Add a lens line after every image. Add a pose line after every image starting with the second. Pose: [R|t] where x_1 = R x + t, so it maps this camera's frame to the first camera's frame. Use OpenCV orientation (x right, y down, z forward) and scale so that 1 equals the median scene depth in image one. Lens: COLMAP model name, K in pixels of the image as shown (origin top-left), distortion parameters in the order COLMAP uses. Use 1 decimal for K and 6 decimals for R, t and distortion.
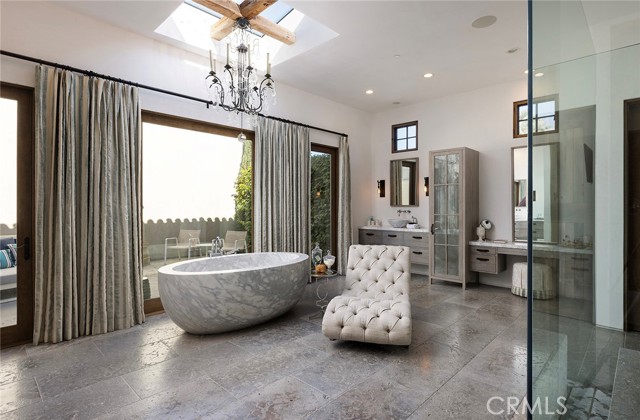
lens RADIAL K [[332.2, 0, 319.6], [0, 332.2, 200.8], [0, 0, 1]] dist [-0.001048, 0.000171]
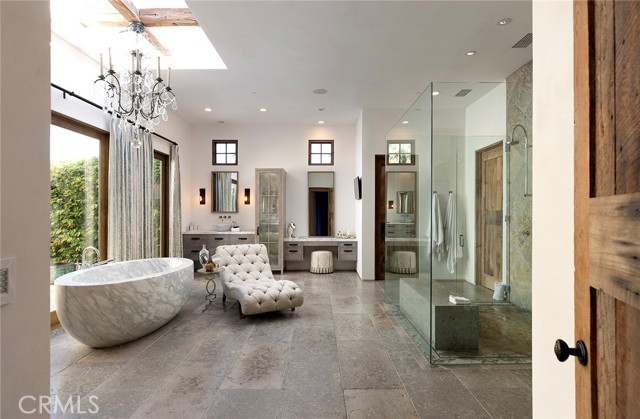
lens RADIAL K [[337.3, 0, 320.0], [0, 337.3, 209.5], [0, 0, 1]] dist [0.001574, 0.000214]
pose [[0.709635, 0.005863, 0.704545, -0.432906], [-0.010209, 0.999946, 0.001961, -0.000612], [-0.704496, -0.008584, 0.709656, -0.075527]]
